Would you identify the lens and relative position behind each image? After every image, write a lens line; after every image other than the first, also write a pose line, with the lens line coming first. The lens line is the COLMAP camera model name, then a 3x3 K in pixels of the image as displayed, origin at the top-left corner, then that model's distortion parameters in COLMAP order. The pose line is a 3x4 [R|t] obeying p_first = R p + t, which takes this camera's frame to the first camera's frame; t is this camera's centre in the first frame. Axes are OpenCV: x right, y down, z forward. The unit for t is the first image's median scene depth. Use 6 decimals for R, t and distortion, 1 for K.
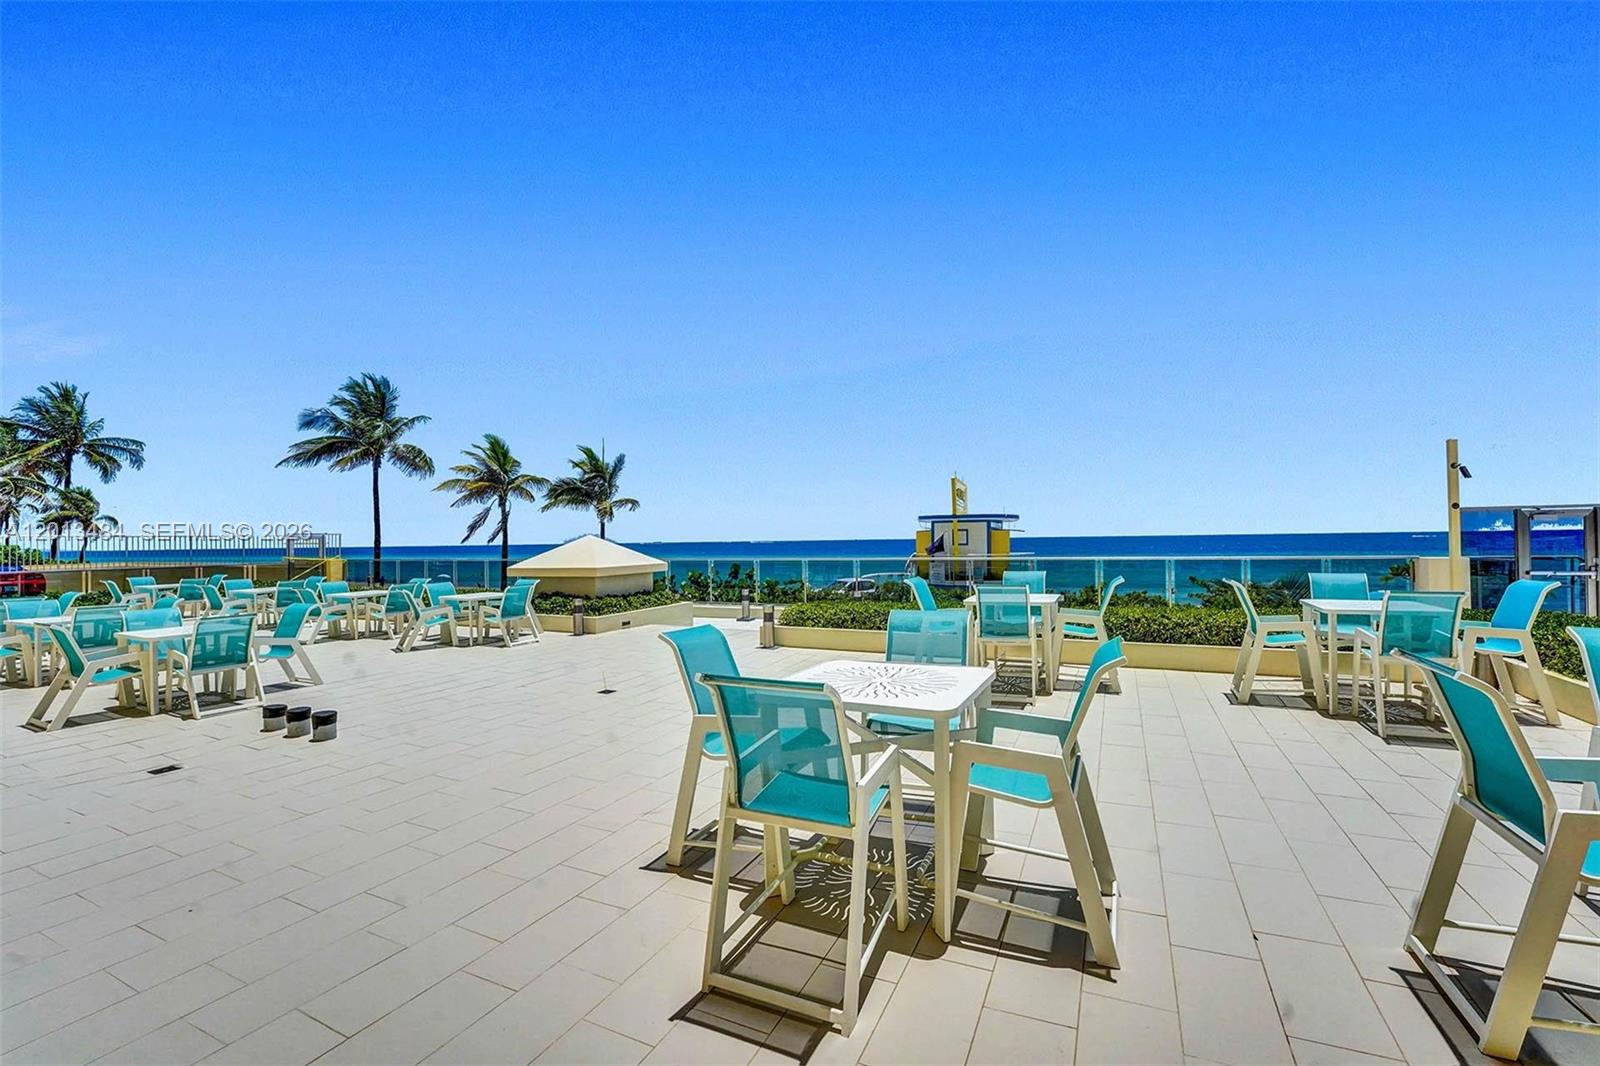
lens RADIAL K [[676.0, 0, 806.6], [0, 676.0, 542.3], [0, 0, 1]] dist [-0.017183, 0.002965]
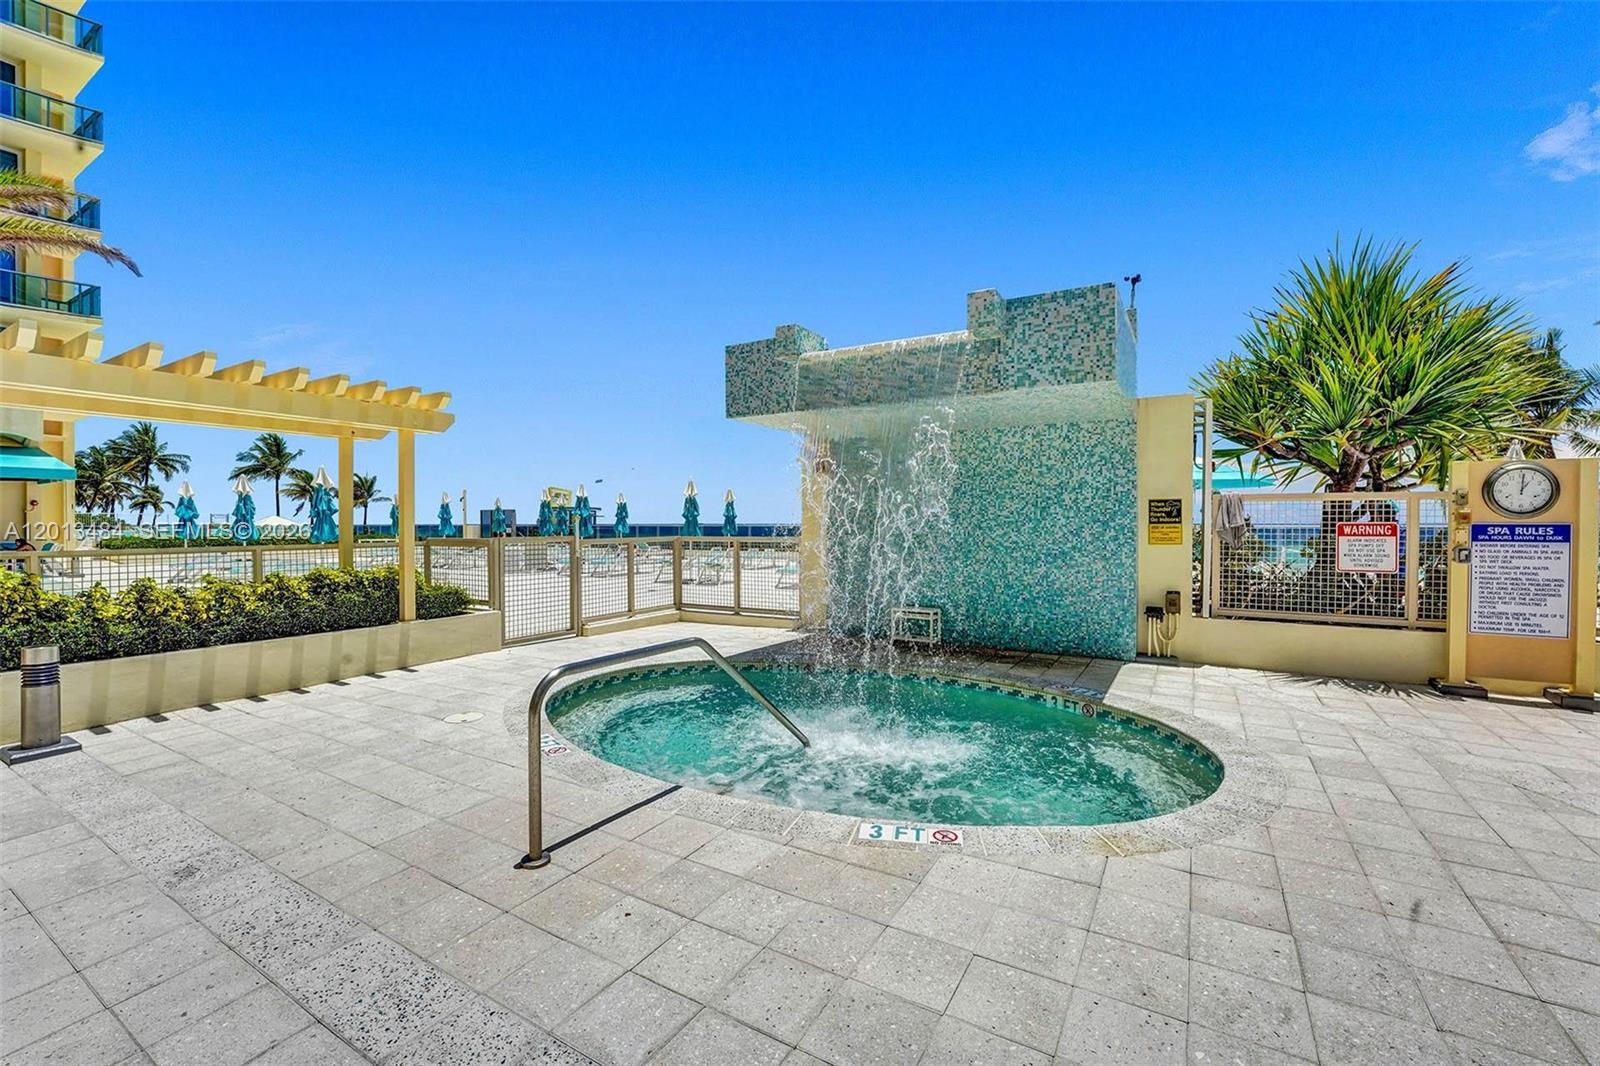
lens RADIAL K [[676.0, 0, 802.9], [0, 676.0, 530.9], [0, 0, 1]] dist [-0.017183, 0.002965]
pose [[0.995829, 0.003744, -0.091163, 0.735194], [-0.001900, 0.999792, 0.020313, -0.001815], [0.091220, -0.020055, 0.995629, -0.562536]]
